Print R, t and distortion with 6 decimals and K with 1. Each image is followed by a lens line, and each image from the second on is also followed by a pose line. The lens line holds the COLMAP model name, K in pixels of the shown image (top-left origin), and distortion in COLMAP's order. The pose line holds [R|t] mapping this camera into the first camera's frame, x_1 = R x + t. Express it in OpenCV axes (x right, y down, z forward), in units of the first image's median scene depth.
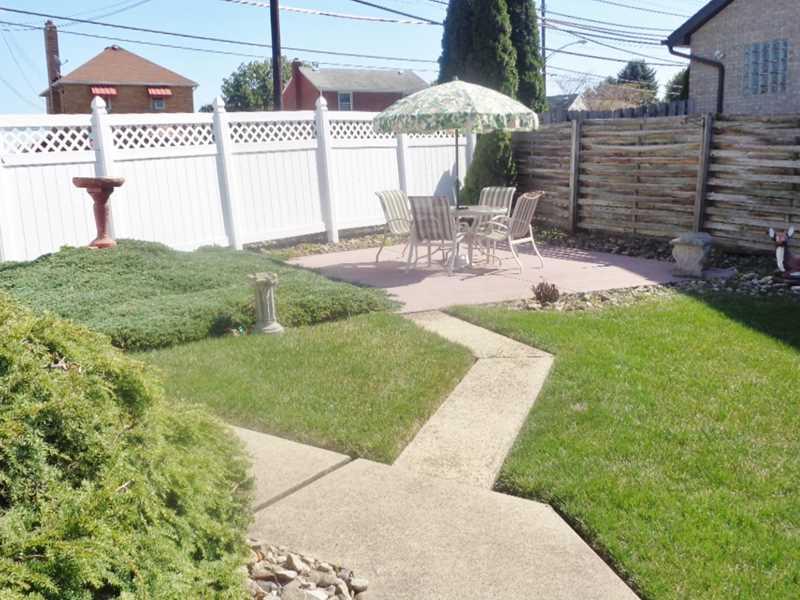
lens RADIAL K [[590.7, 0, 400.0], [0, 590.7, 300.0], [0, 0, 1]] dist [-0.003636, -0.000244]
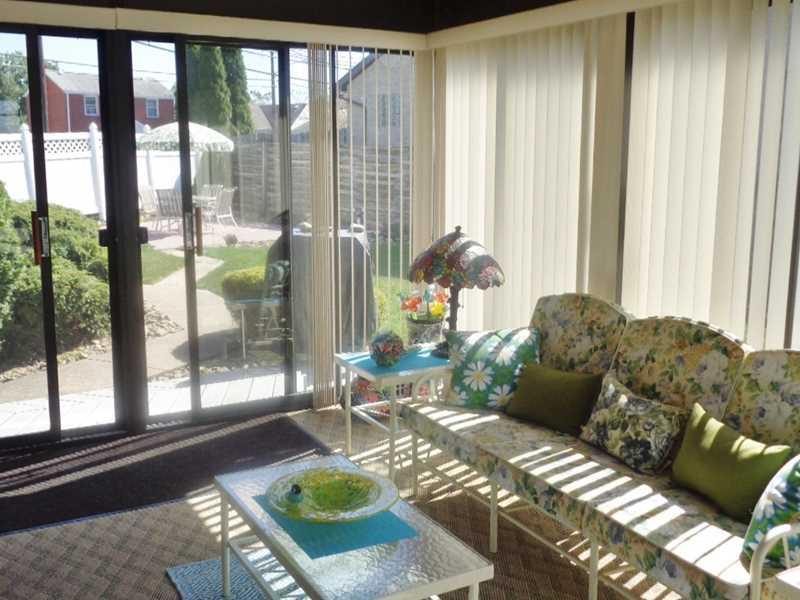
lens RADIAL K [[842.3, 0, 400.0], [0, 842.3, 300.0], [0, 0, 1]] dist [-0.011143, -0.004490]
pose [[0.955305, -0.025540, 0.294516, -0.028524], [0.040380, 0.998197, -0.044418, 0.234989], [-0.292851, 0.054326, 0.954614, -1.265714]]
